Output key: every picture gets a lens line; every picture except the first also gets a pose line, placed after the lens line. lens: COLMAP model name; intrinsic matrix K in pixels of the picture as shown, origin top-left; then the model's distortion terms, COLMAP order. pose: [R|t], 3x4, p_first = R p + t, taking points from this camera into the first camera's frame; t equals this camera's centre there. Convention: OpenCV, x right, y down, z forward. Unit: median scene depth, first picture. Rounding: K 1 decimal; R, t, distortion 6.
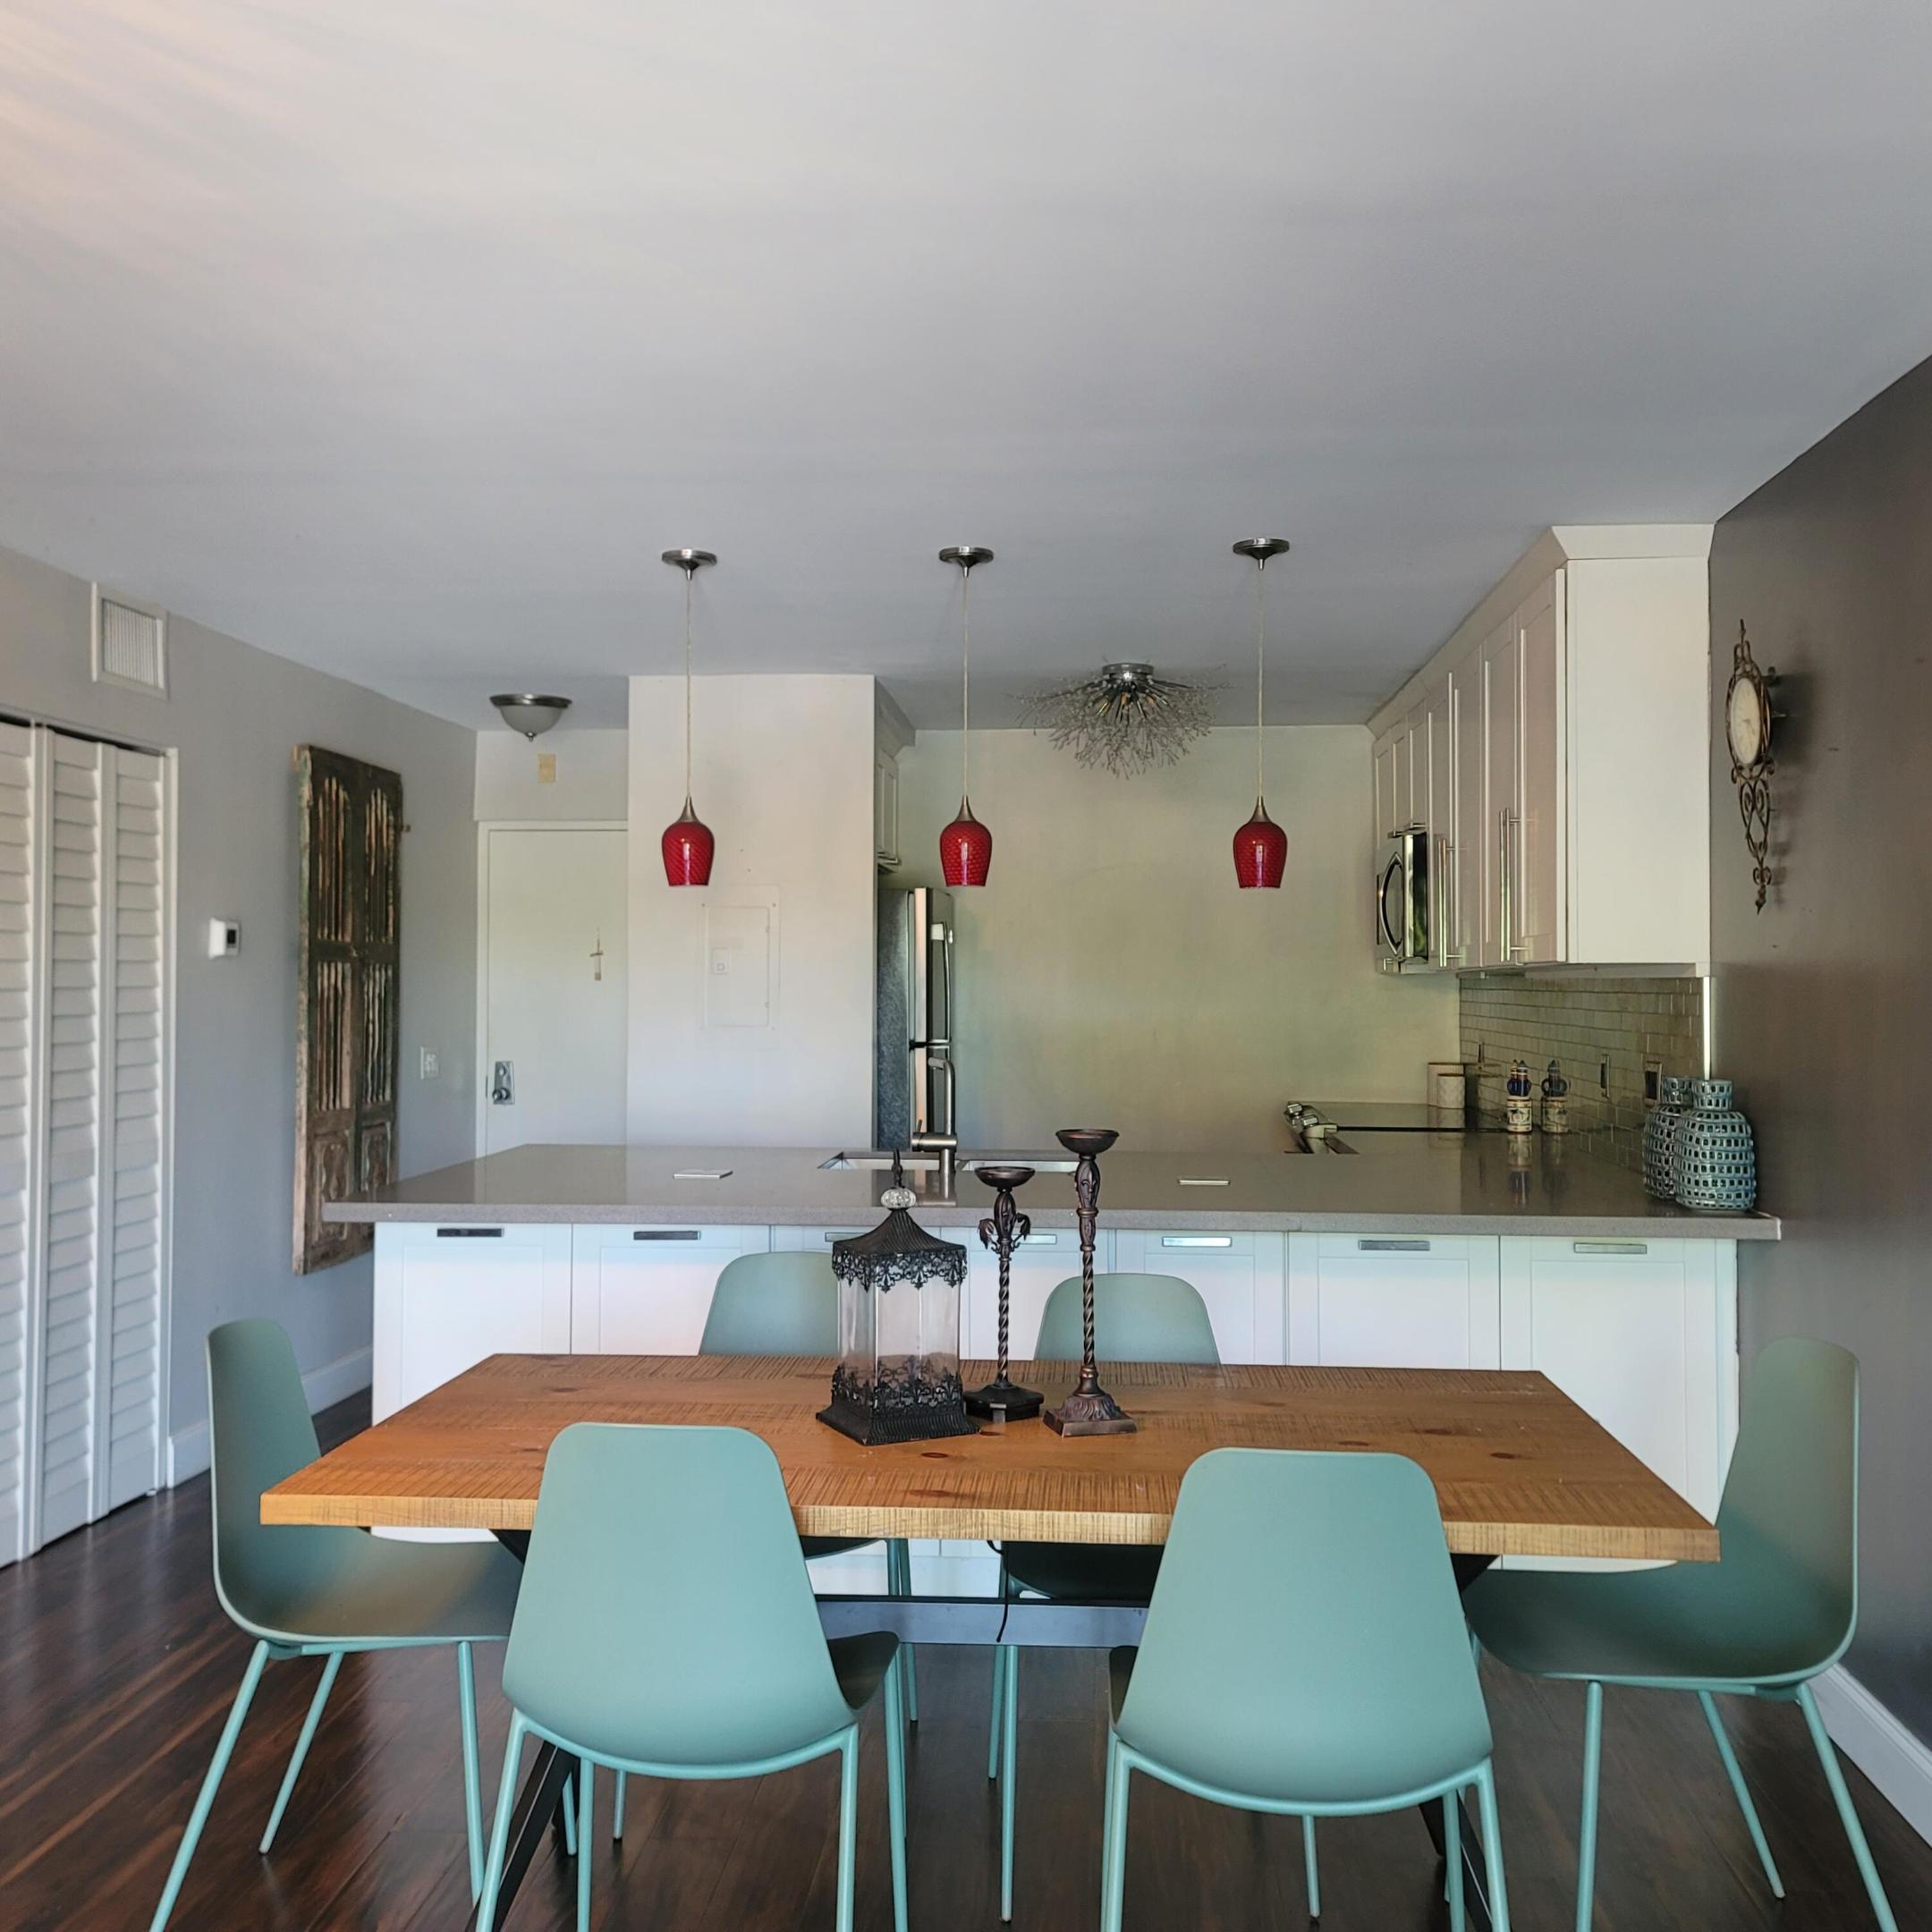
lens RADIAL K [[1915.3, 0, 965.2], [0, 1915.3, 966.7], [0, 0, 1]] dist [0.077095, 0.000000]
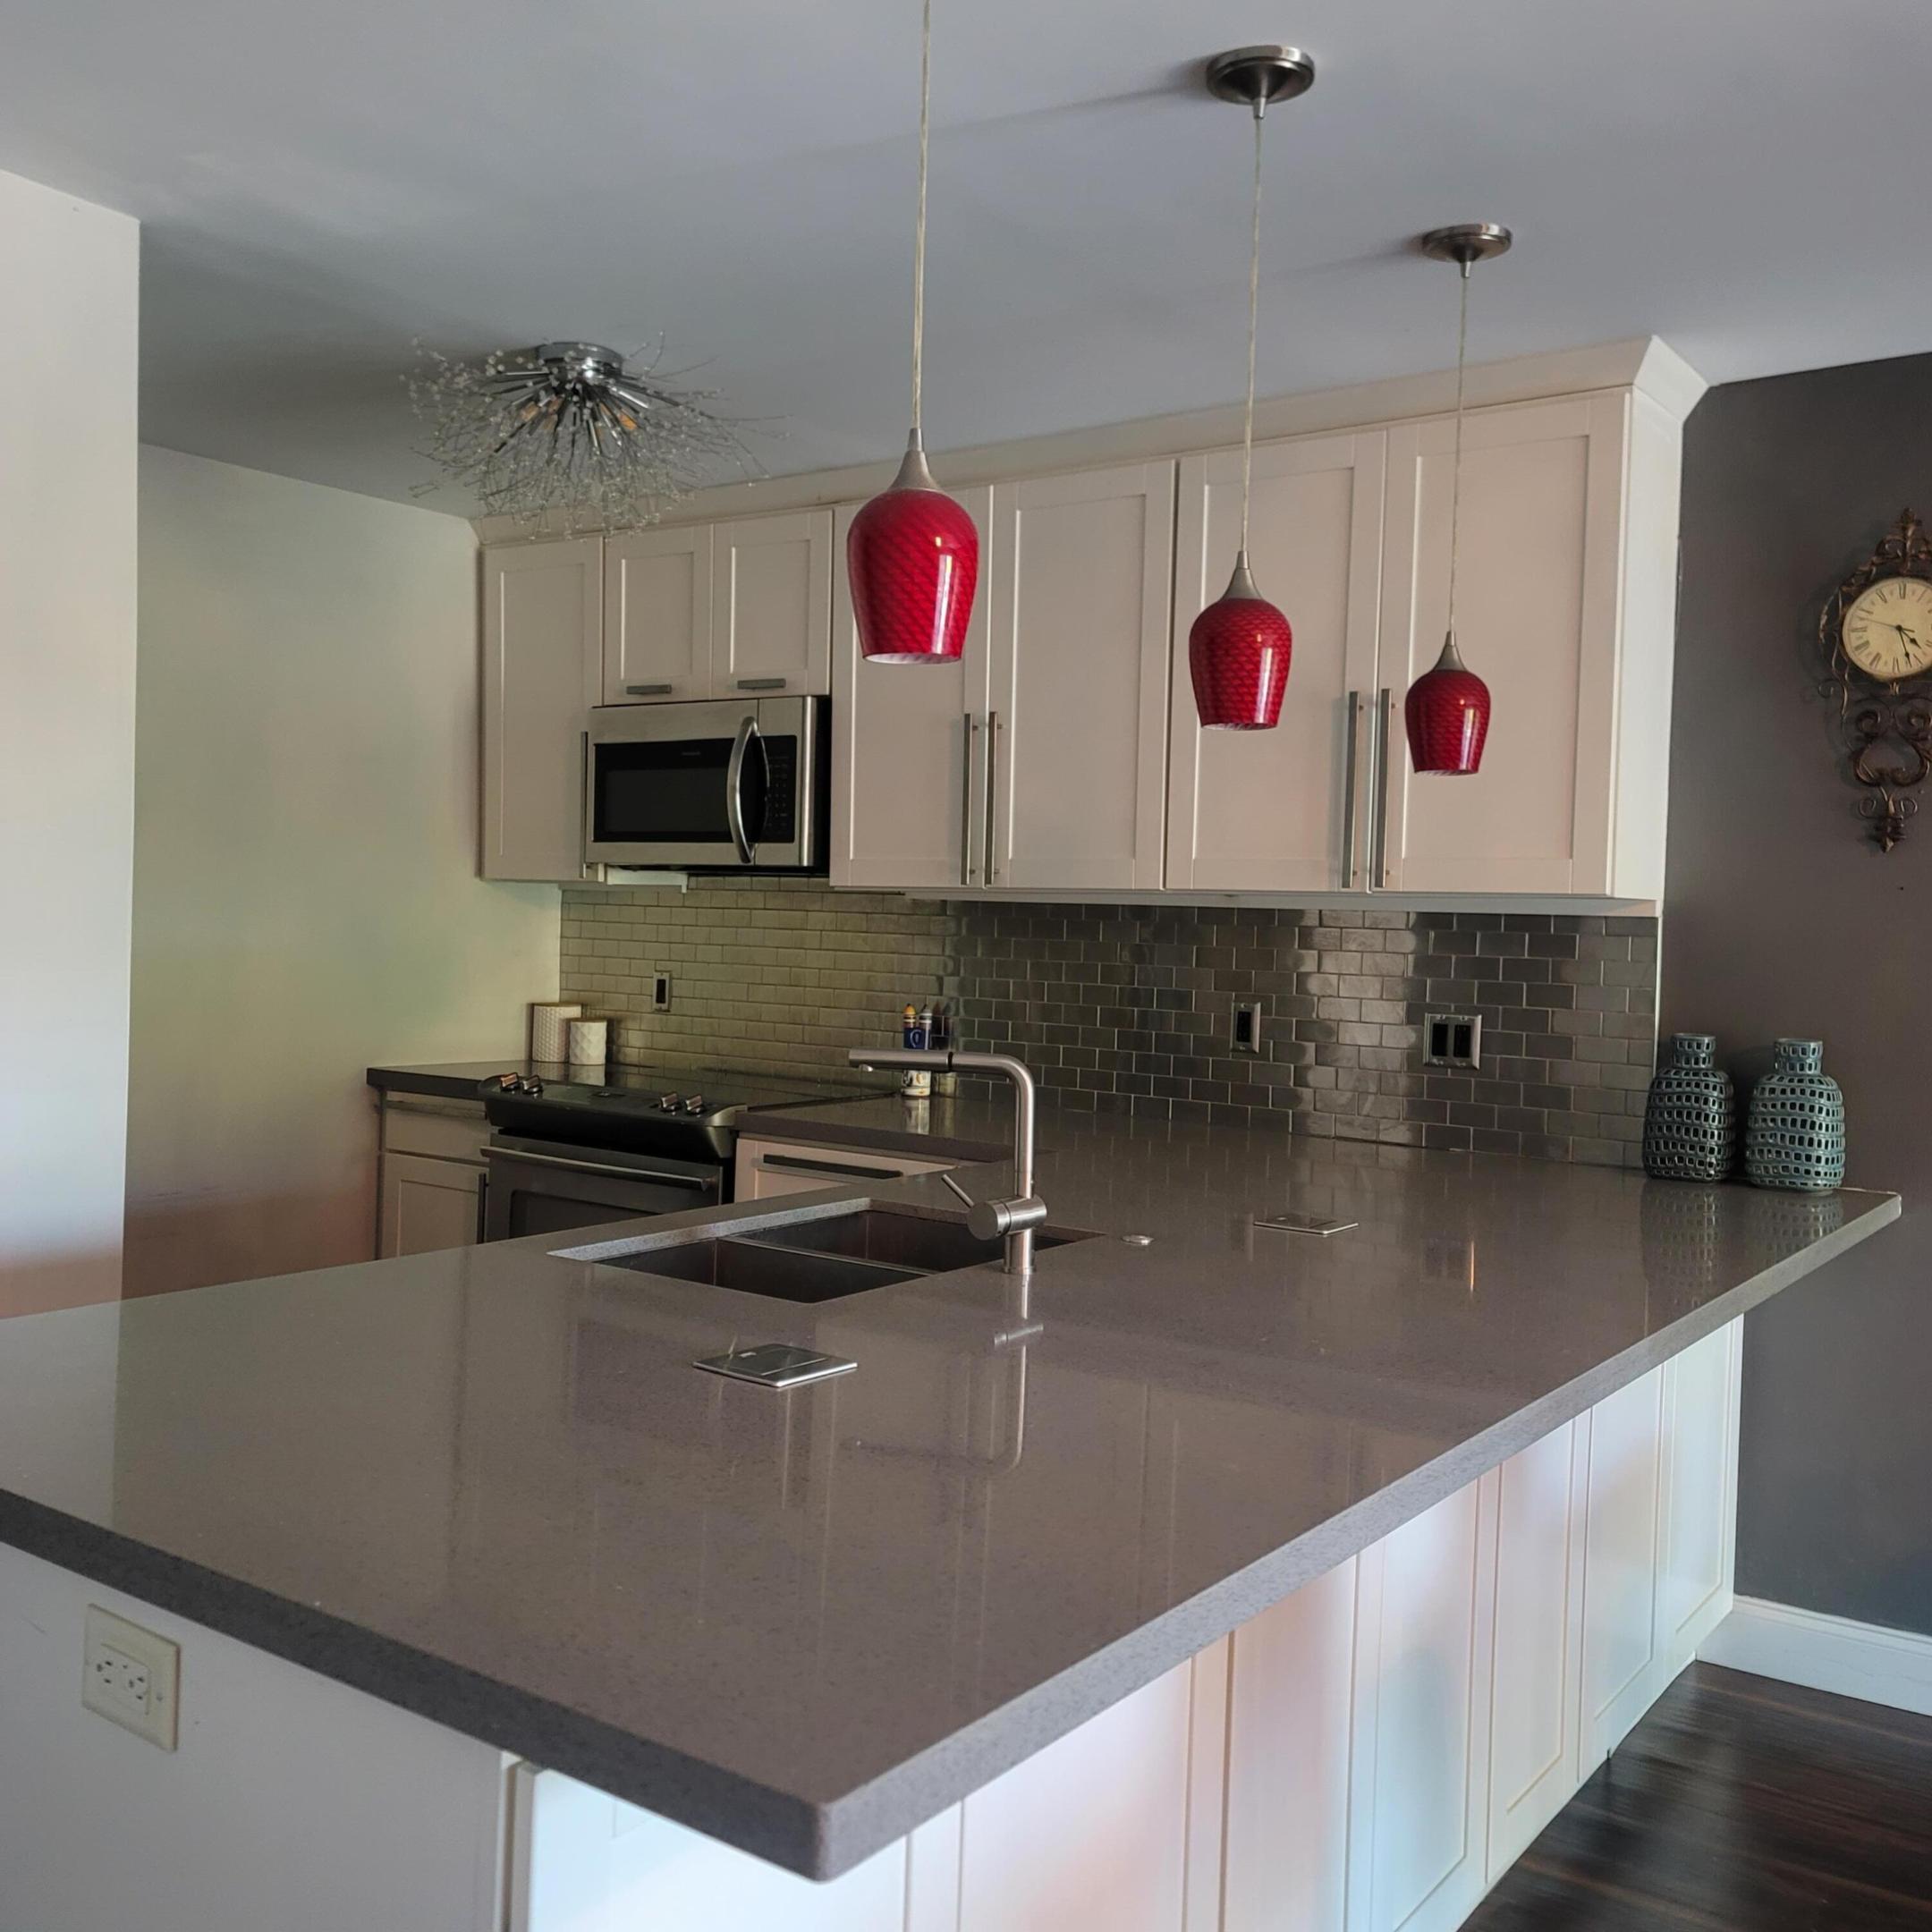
lens RADIAL K [[1915.3, 0, 963.1], [0, 1915.3, 976.9], [0, 0, 1]] dist [0.077095, 0.000000]
pose [[0.521829, -0.013117, 0.852949, -0.361699], [-0.036125, 0.998645, 0.037459, 0.007819], [-0.852285, -0.050360, 0.520648, 0.583986]]
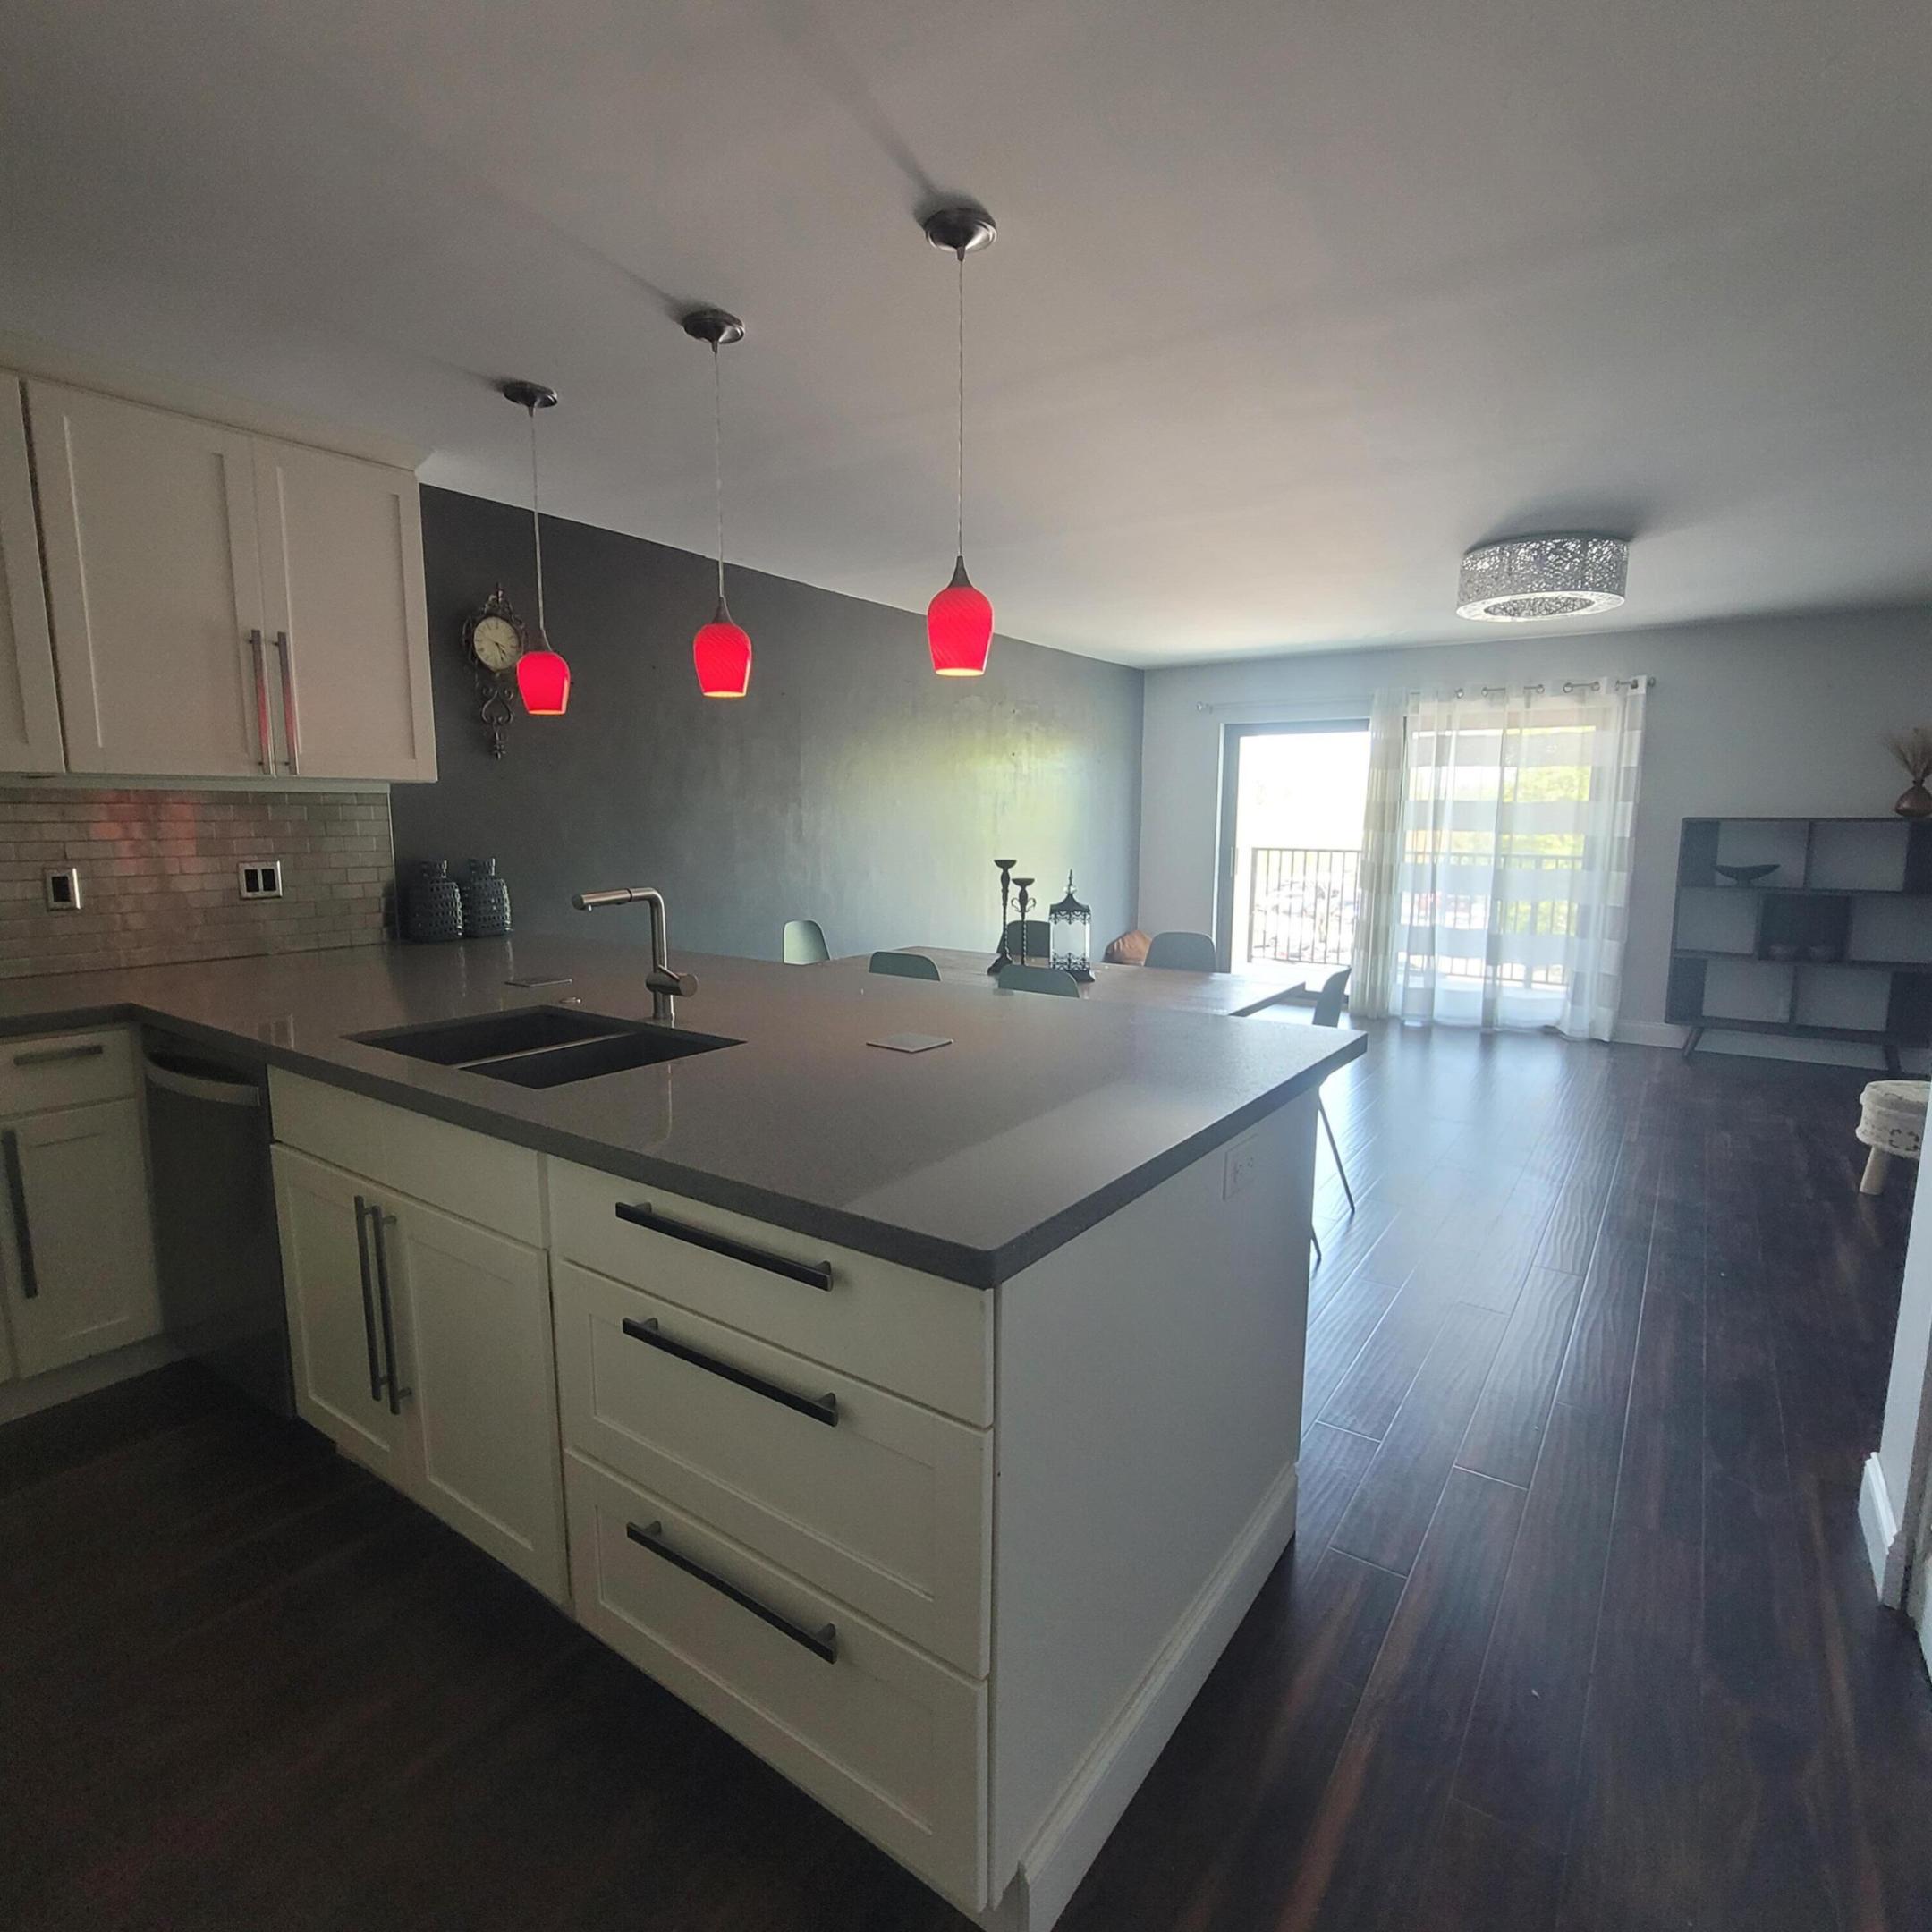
lens RADIAL K [[1049.2, 0, 965.6], [0, 1049.2, 961.5], [0, 0, 1]] dist [0.000324, -0.002365]
pose [[-0.854753, -0.076755, 0.513328, -0.284345], [-0.008068, 0.990851, 0.134721, 0.015134], [-0.518972, 0.111011, -0.847552, 1.043576]]
